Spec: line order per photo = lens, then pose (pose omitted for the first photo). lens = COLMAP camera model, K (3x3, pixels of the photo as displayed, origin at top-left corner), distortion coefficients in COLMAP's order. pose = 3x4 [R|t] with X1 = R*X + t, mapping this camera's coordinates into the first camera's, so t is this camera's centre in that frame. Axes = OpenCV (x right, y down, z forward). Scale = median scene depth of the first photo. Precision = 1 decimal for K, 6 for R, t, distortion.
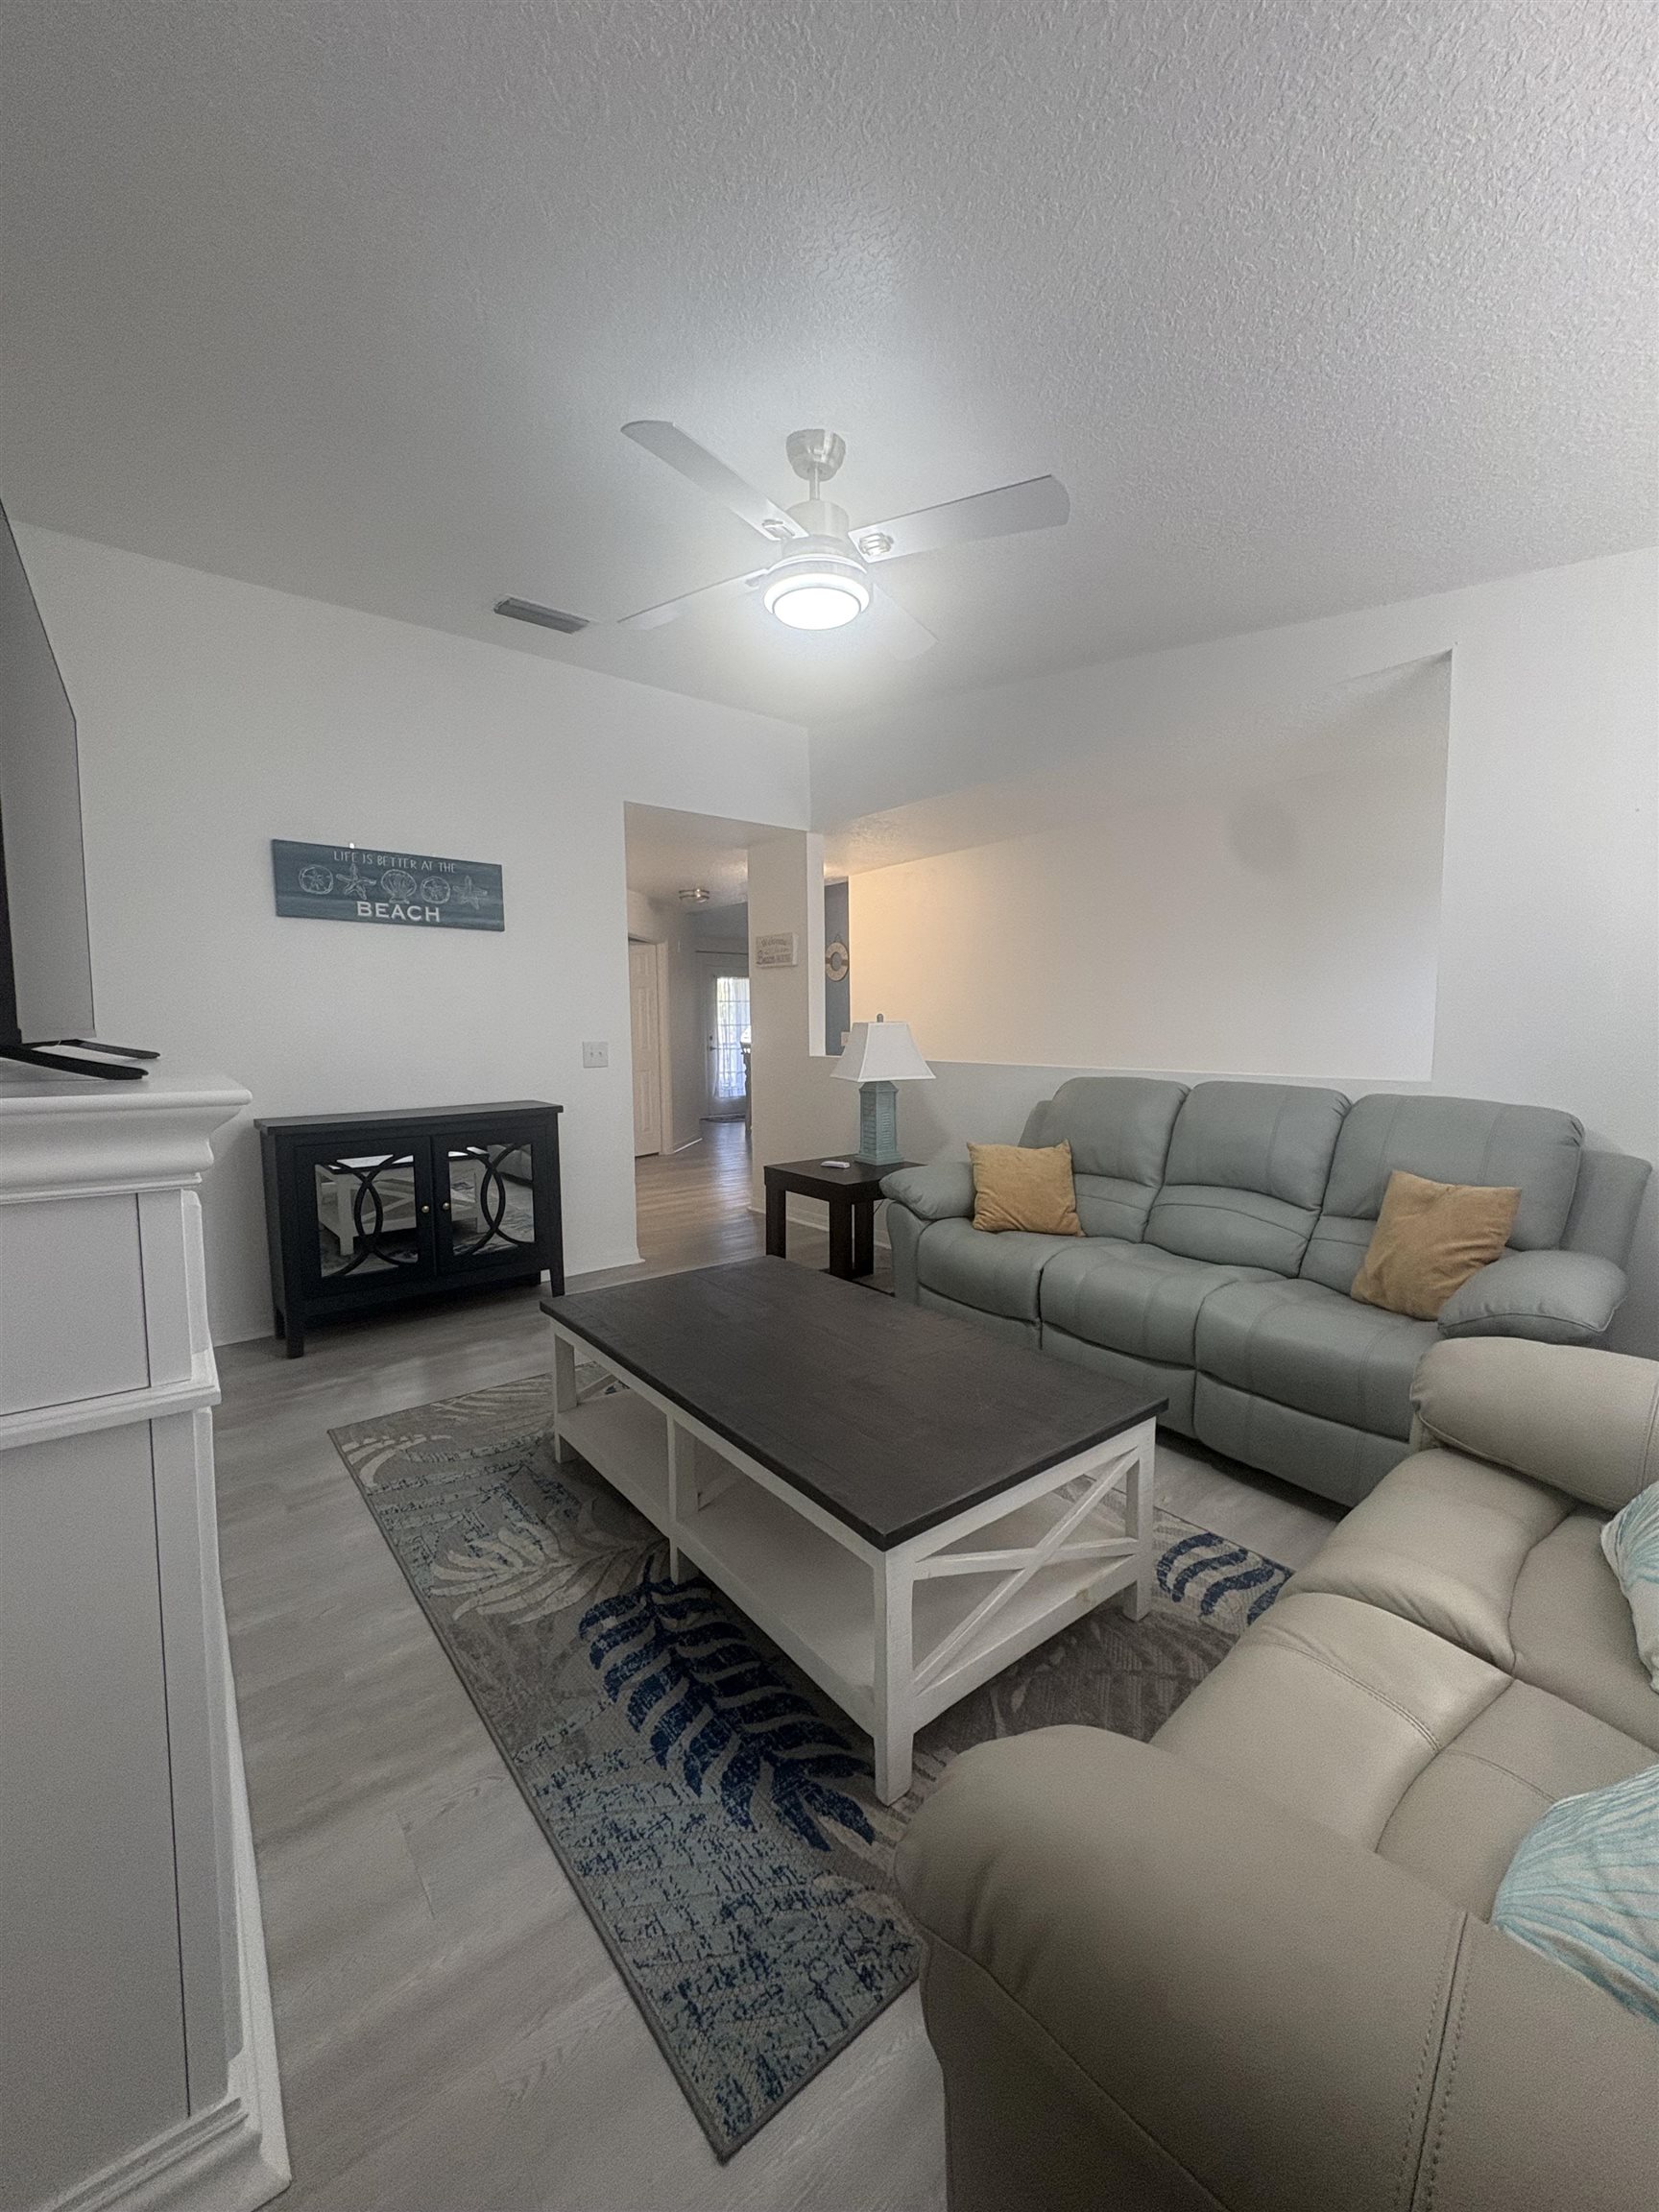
lens RADIAL K [[887.2, 0, 829.5], [0, 887.2, 1106.0], [0, 0, 1]] dist [-0.000101, -0.000022]
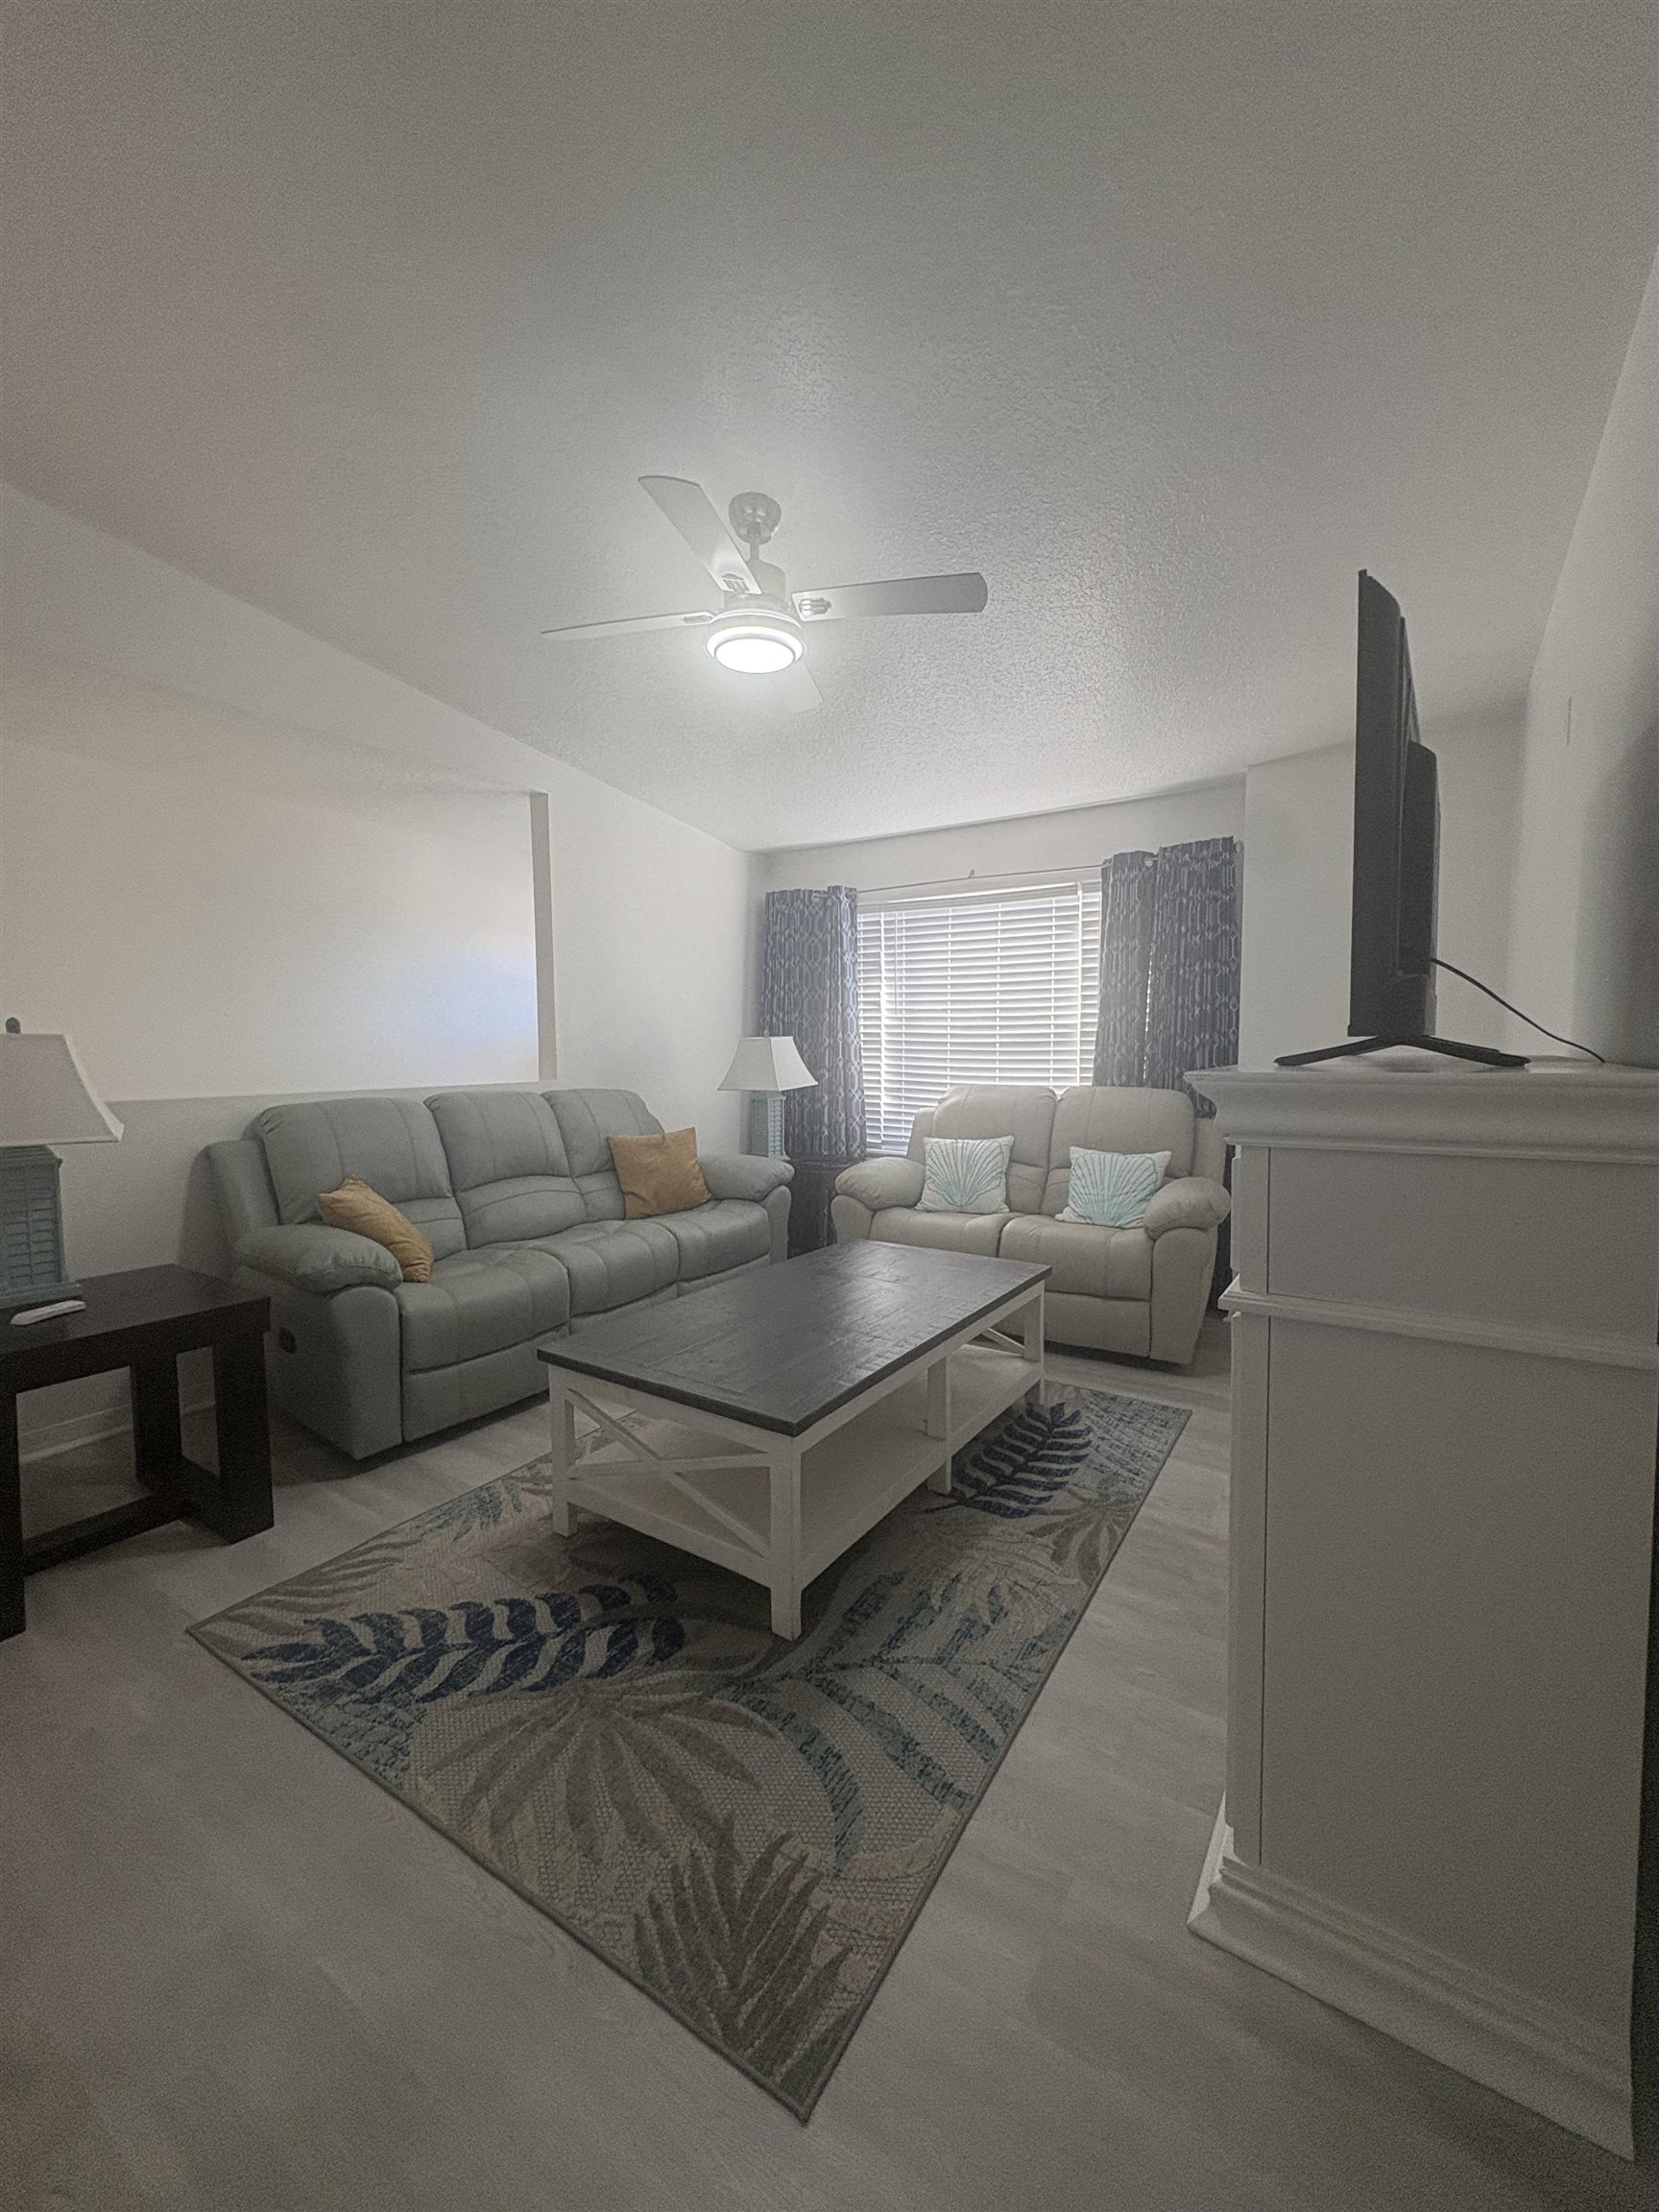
lens RADIAL K [[887.2, 0, 829.5], [0, 887.2, 1106.0], [0, 0, 1]] dist [-0.000101, -0.000022]
pose [[-0.318125, -0.062184, 0.946007, -1.424535], [0.089261, 0.991449, 0.095188, -0.139666], [-0.943837, 0.114724, -0.309854, 1.681783]]
